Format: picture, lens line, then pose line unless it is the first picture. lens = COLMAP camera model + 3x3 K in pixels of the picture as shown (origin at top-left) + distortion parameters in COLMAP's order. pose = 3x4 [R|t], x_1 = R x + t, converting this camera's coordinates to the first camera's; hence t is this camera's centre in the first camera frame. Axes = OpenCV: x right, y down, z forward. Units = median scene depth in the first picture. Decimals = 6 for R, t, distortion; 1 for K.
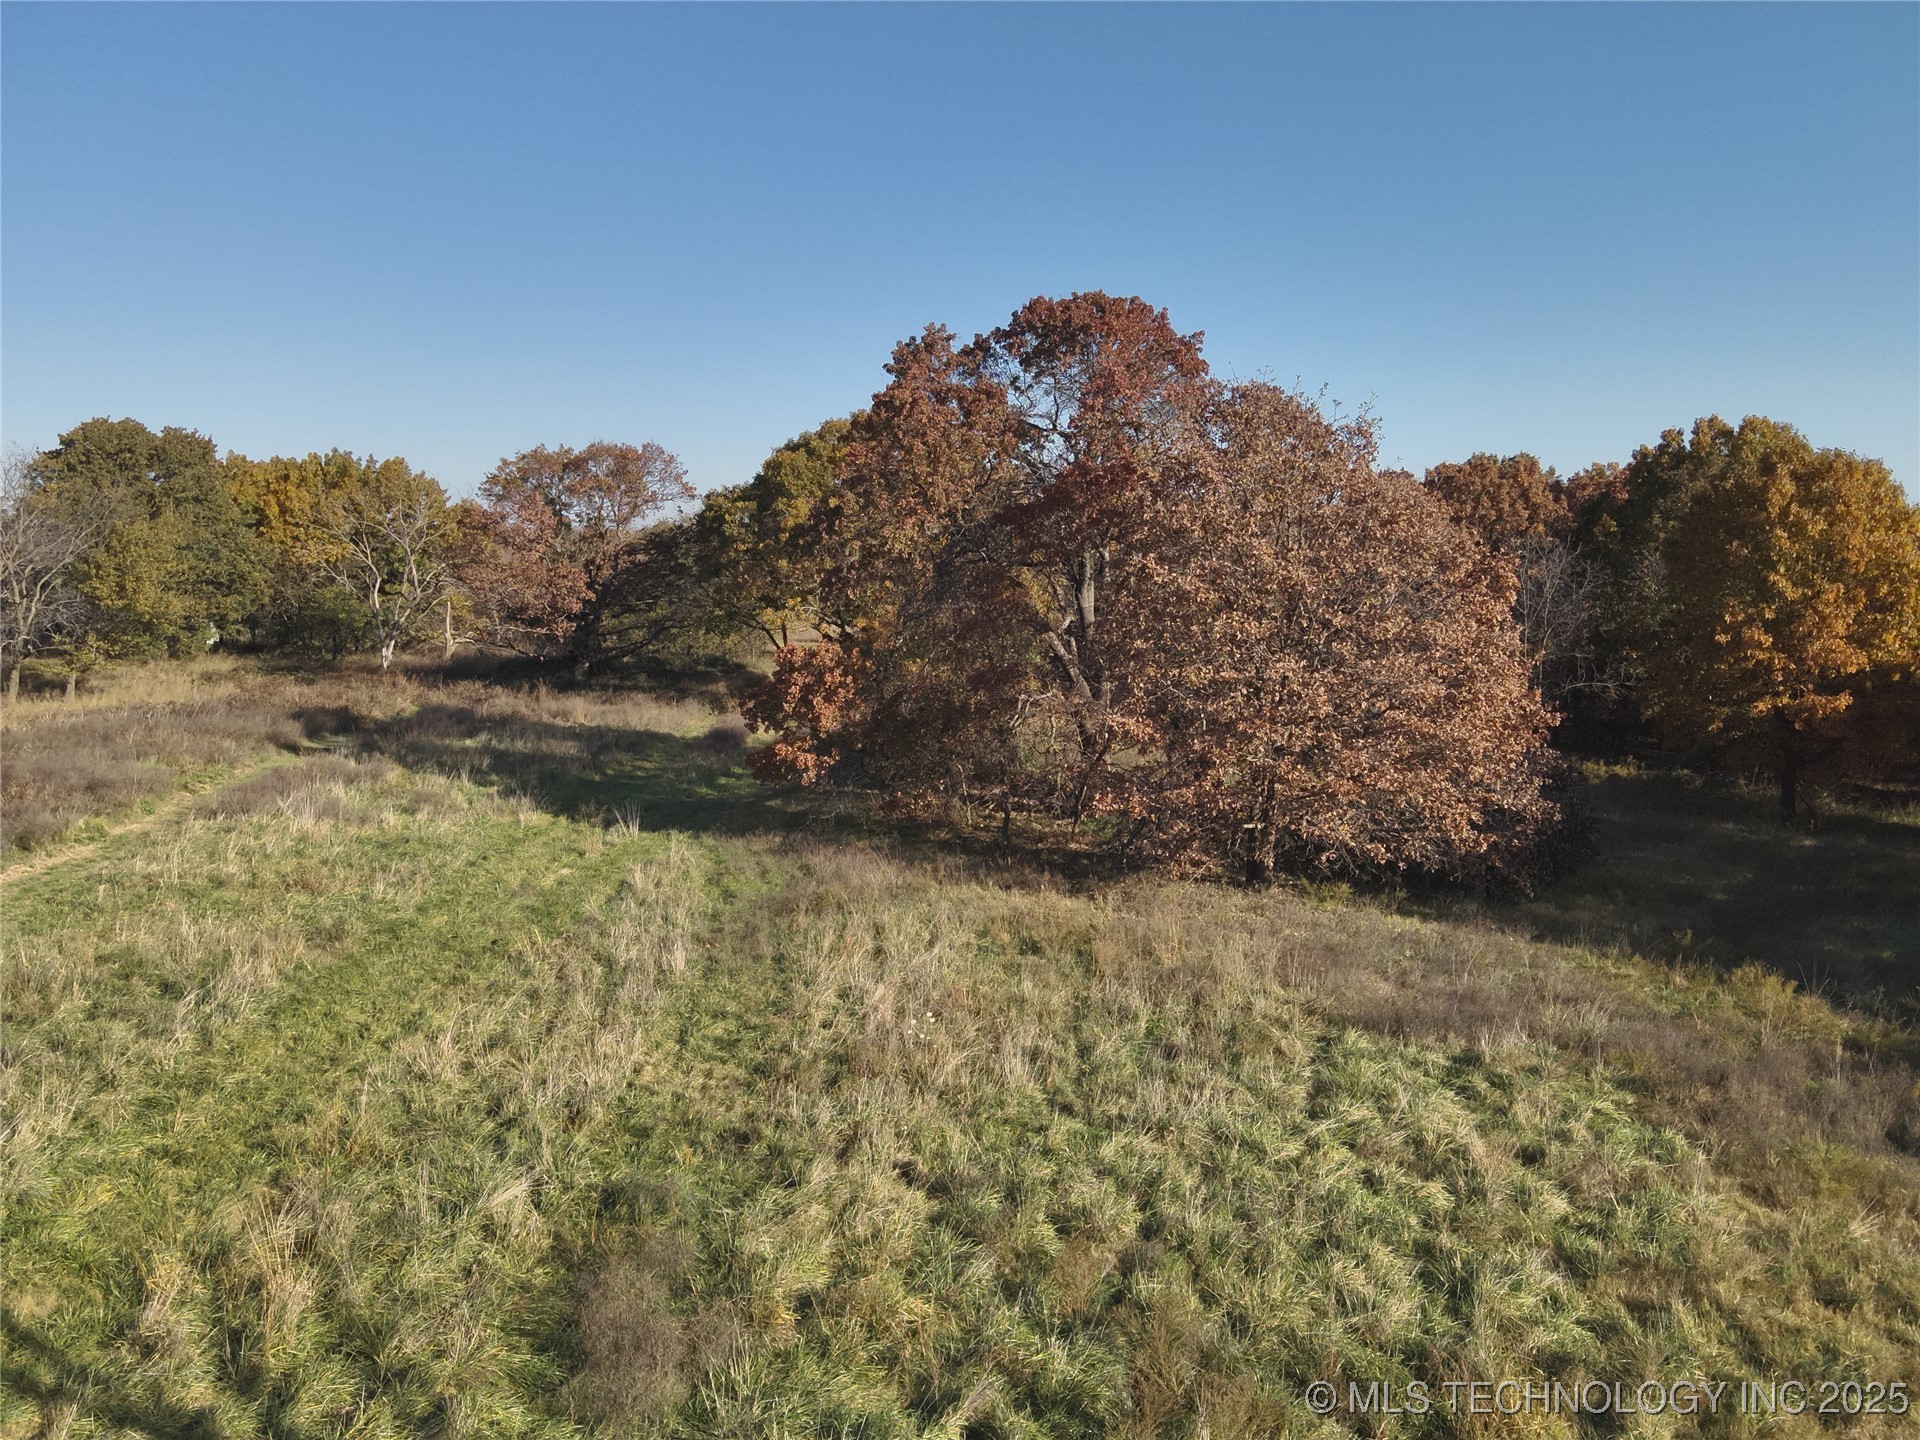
lens RADIAL K [[1484.7, 0, 961.3], [0, 1484.7, 685.1], [0, 0, 1]] dist [0.139797, -0.265095]
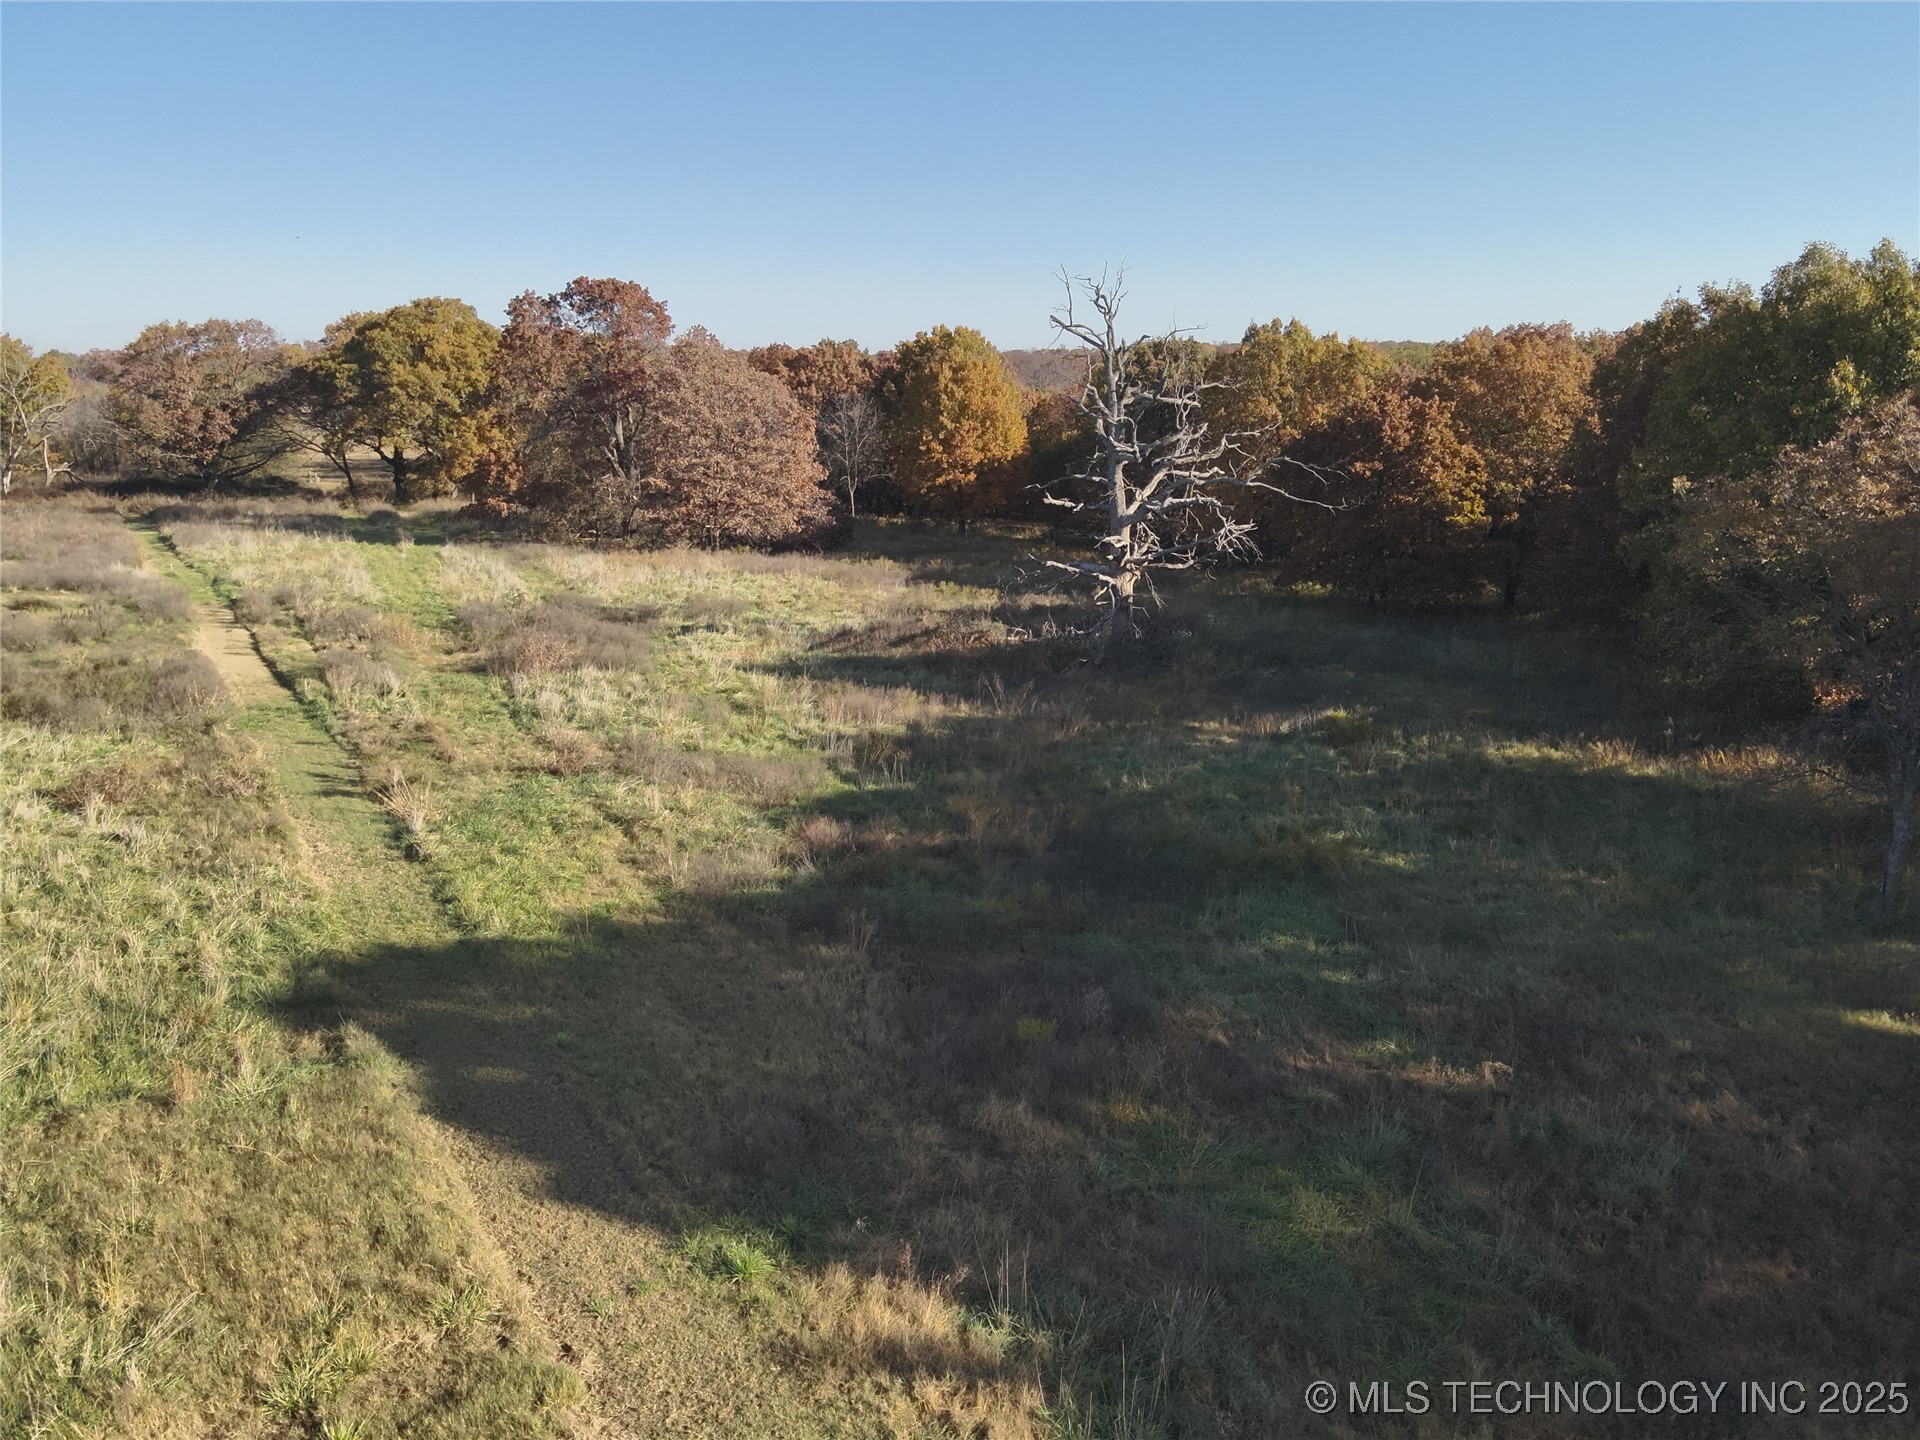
lens RADIAL K [[1510.1, 0, 1012.3], [0, 1510.1, 729.0], [0, 0, 1]] dist [0.151555, -0.290141]
pose [[0.919675, -0.087717, 0.382758, -0.230110], [0.034471, 0.989003, 0.143825, 0.057420], [-0.391165, -0.119078, 0.912585, -1.049057]]
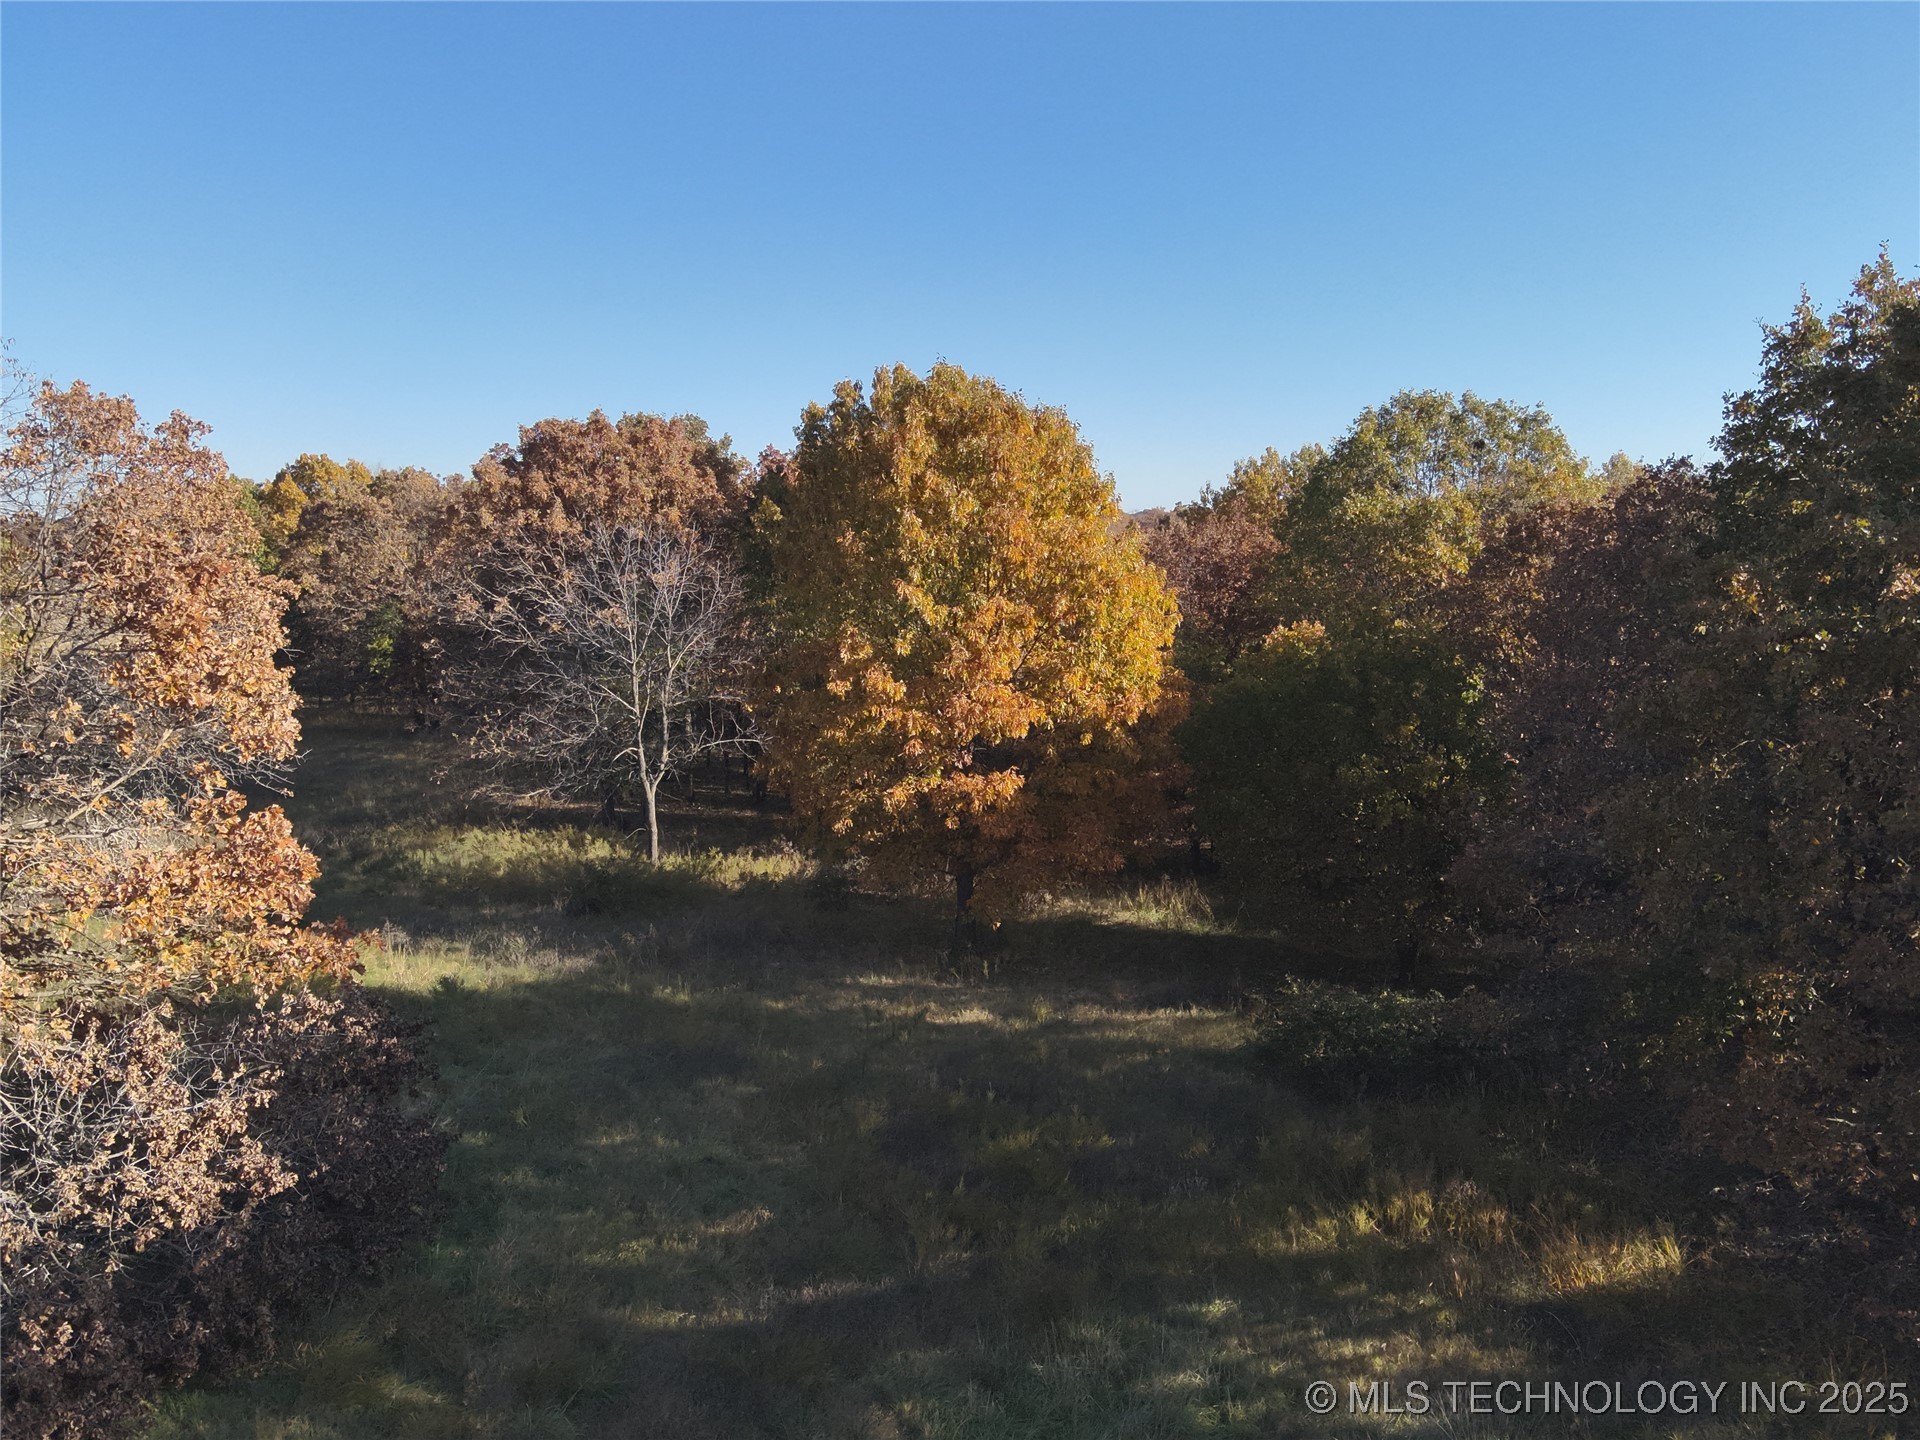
lens RADIAL K [[1535.9, 0, 981.1], [0, 1535.9, 693.7], [0, 0, 1]] dist [0.150378, -0.309361]
pose [[0.913641, -0.042435, 0.404301, 0.308906], [0.040985, 0.999085, 0.012244, -0.034660], [-0.404450, 0.005384, 0.914544, 0.407802]]
